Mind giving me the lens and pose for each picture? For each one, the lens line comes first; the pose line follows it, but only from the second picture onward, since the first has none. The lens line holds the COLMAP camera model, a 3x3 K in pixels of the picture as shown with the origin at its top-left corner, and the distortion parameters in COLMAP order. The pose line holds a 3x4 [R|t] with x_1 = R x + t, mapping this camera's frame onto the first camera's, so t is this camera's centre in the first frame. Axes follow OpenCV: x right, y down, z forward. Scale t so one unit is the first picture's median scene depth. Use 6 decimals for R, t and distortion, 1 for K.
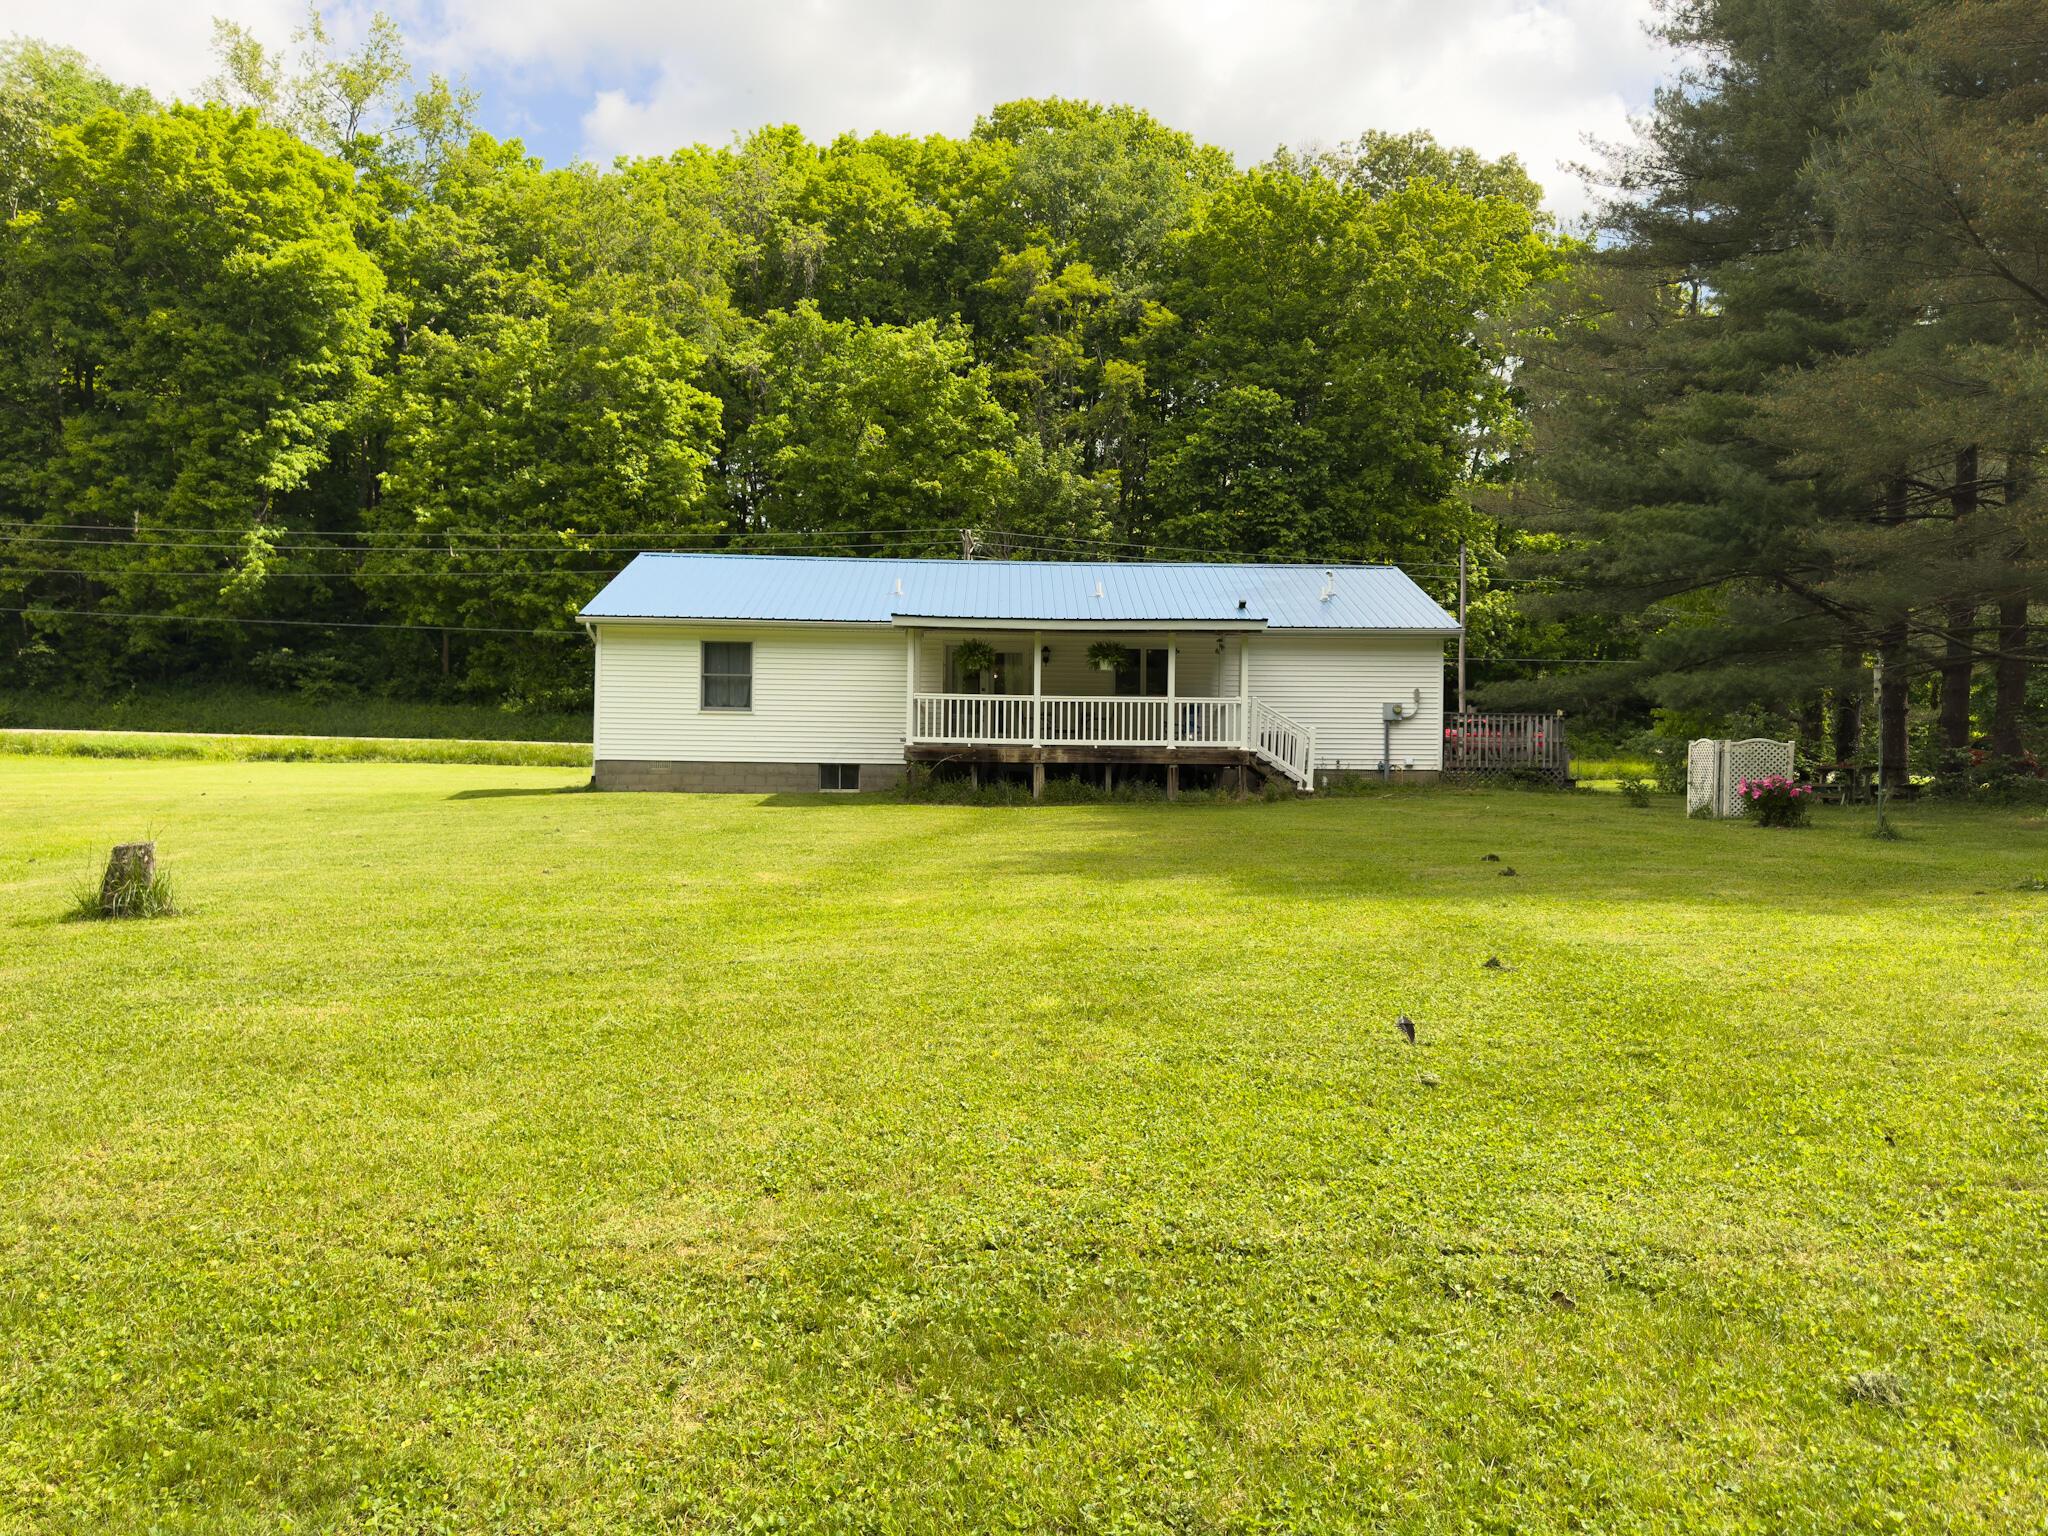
lens RADIAL K [[816.9, 0, 1023.9], [0, 816.9, 761.7], [0, 0, 1]] dist [0.000402, 0.000074]
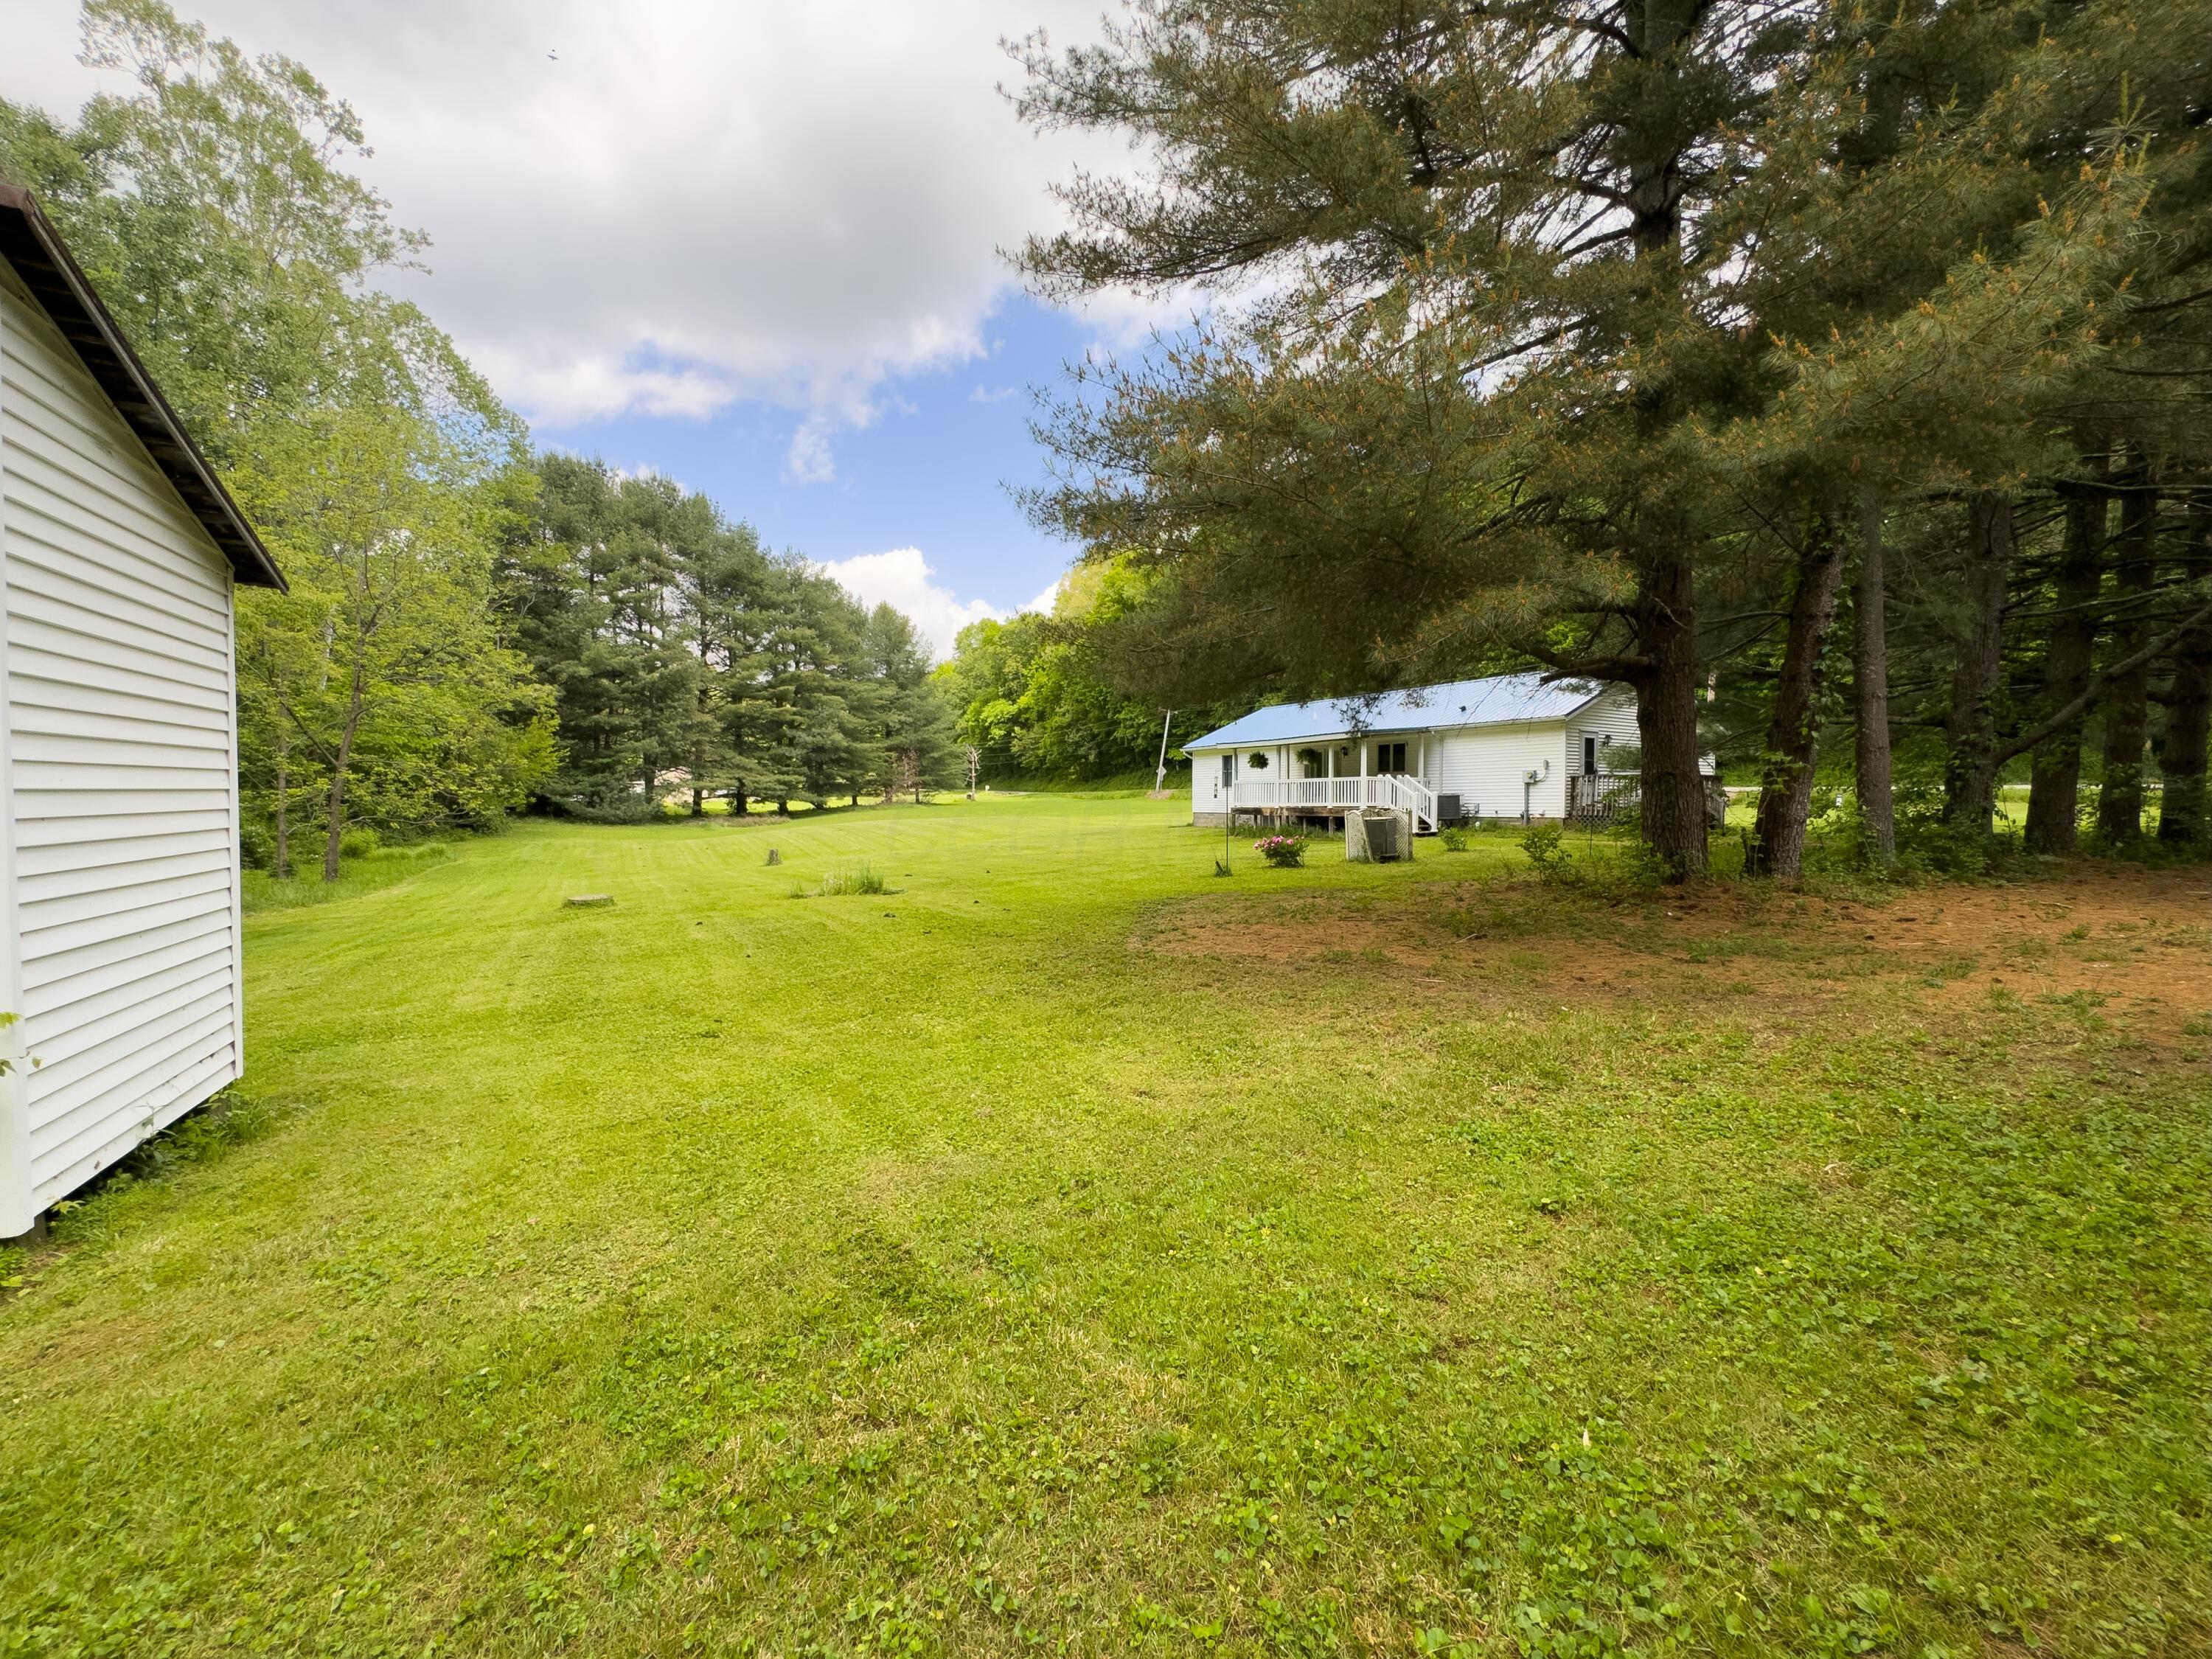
lens RADIAL K [[882.3, 0, 1105.9], [0, 882.3, 822.7], [0, 0, 1]] dist [0.000402, 0.000074]
pose [[0.501625, -0.003158, -0.865079, 1.365733], [-0.005871, 0.999958, -0.007055, 0.030264], [0.865065, 0.008618, 0.501585, -0.341796]]
